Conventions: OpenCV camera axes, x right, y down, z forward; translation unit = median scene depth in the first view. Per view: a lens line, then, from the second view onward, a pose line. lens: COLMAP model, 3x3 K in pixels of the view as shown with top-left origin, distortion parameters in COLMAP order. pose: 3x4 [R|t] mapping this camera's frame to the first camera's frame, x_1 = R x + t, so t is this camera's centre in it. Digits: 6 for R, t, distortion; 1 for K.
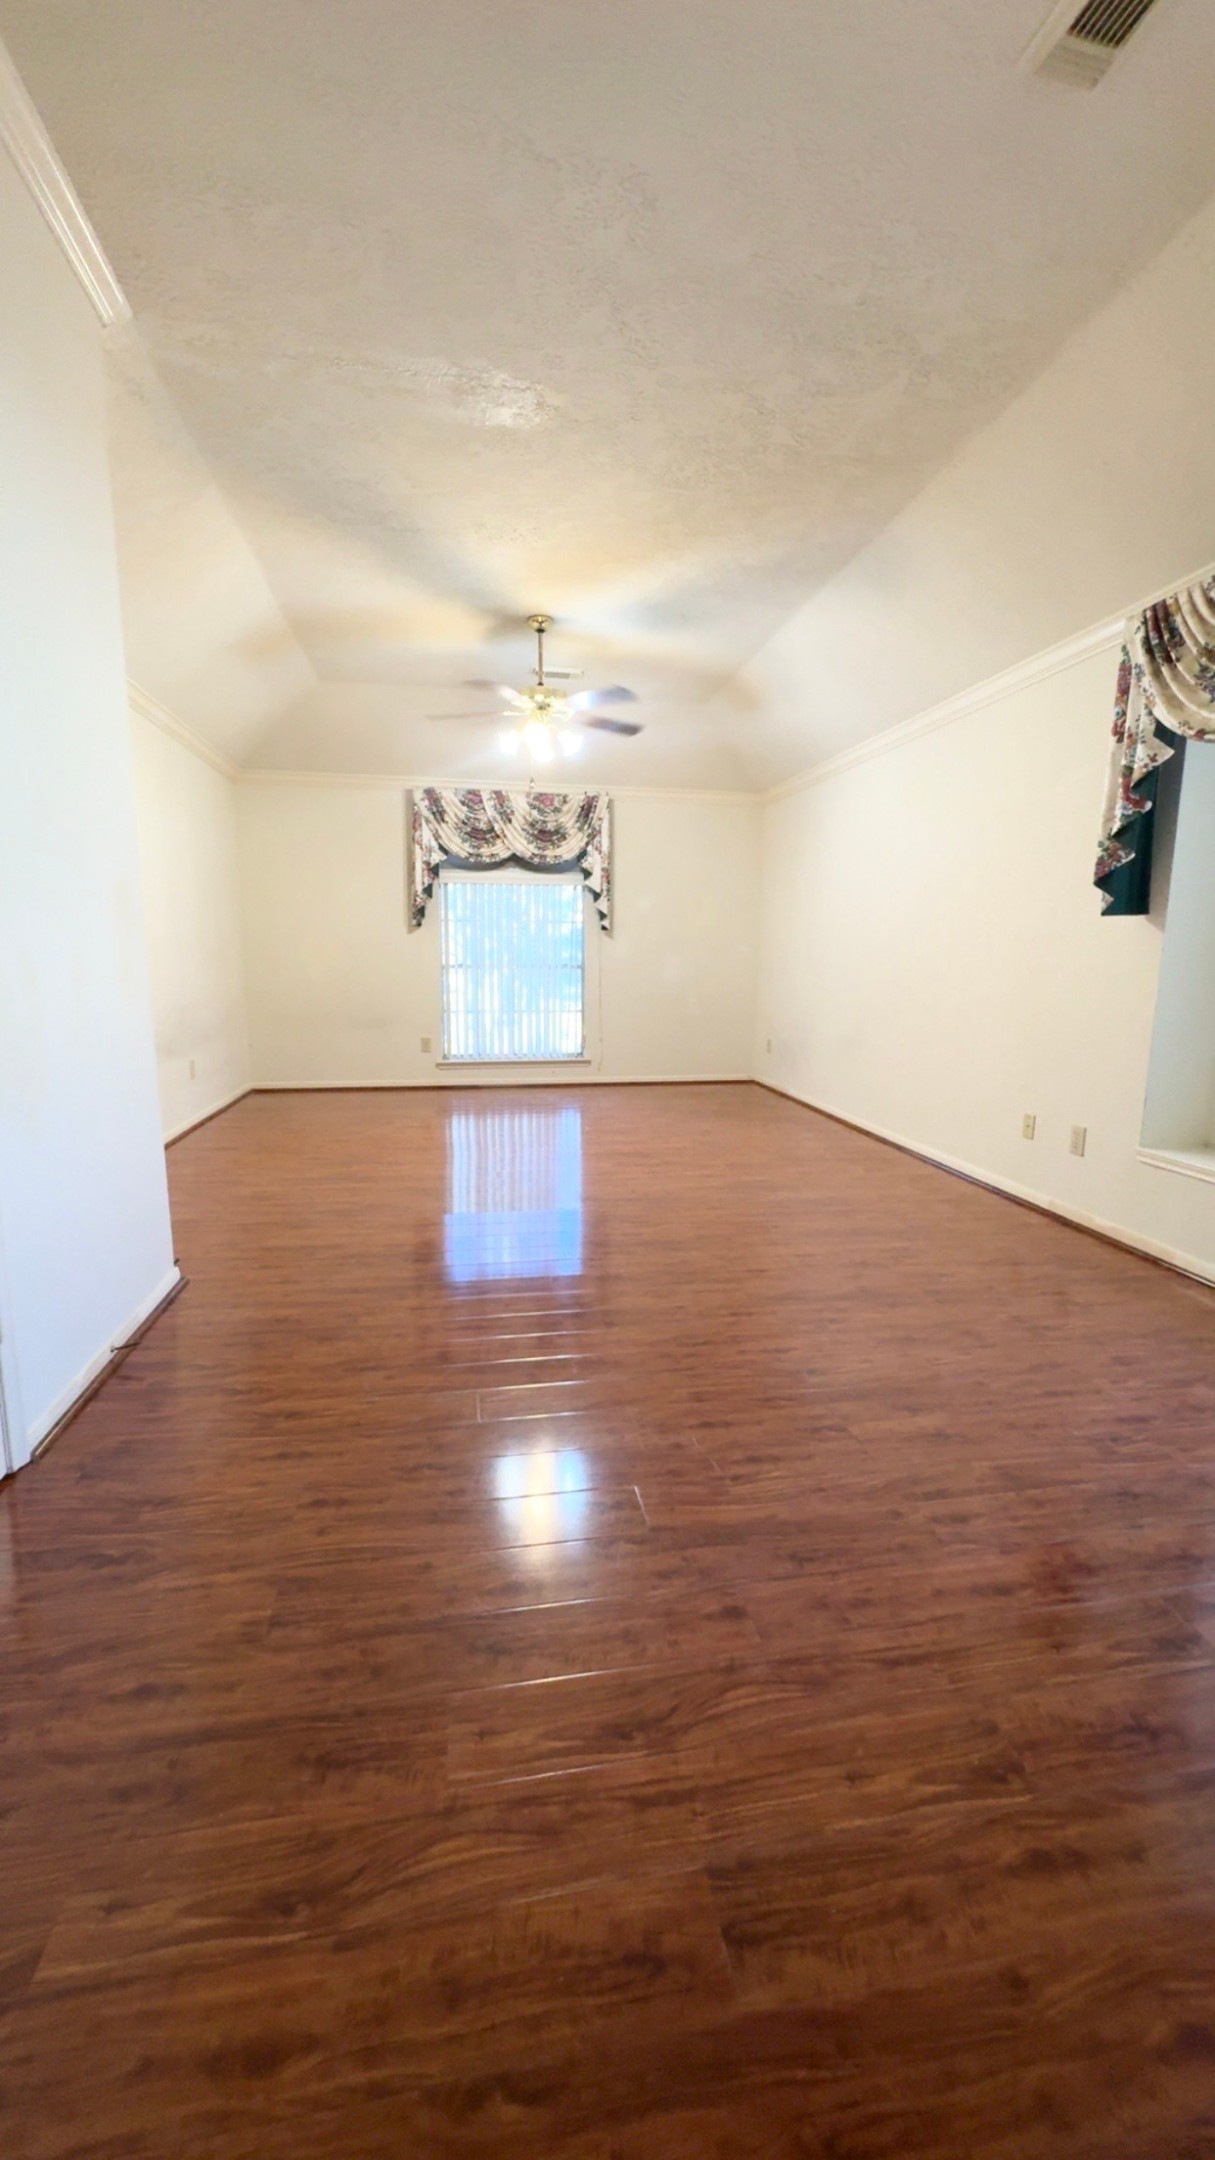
lens RADIAL K [[852.9, 0, 604.4], [0, 852.9, 1076.0], [0, 0, 1]] dist [-0.000305, -0.000068]
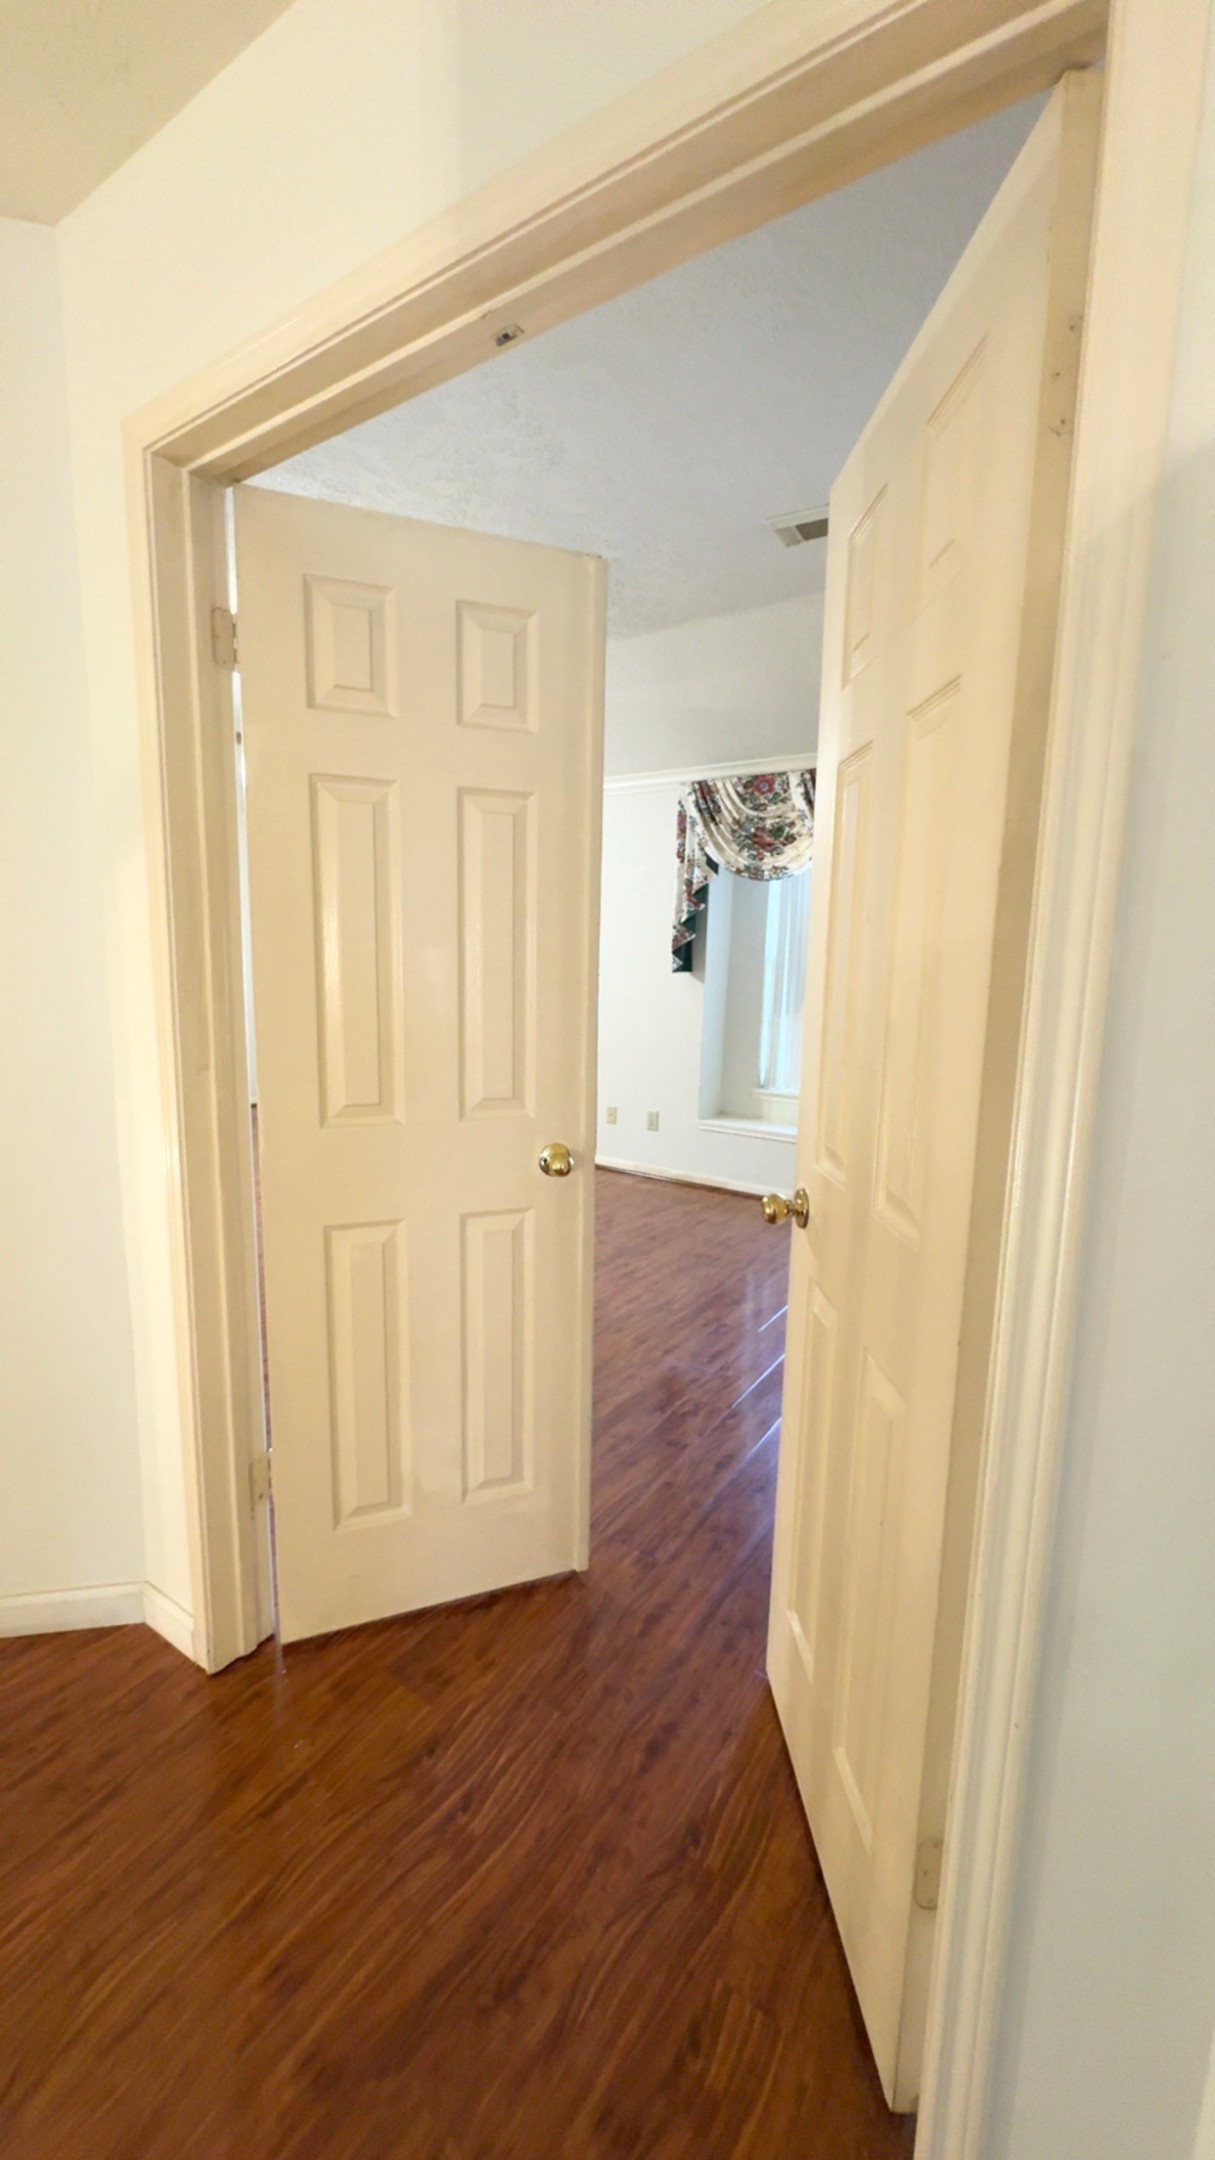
lens RADIAL K [[852.9, 0, 624.9], [0, 852.9, 1078.1], [0, 0, 1]] dist [-0.000305, -0.000068]
pose [[0.673982, -0.097048, 0.732346, -0.652645], [0.089098, 0.994776, 0.049827, -0.091257], [-0.733355, 0.031668, 0.679108, 0.036929]]
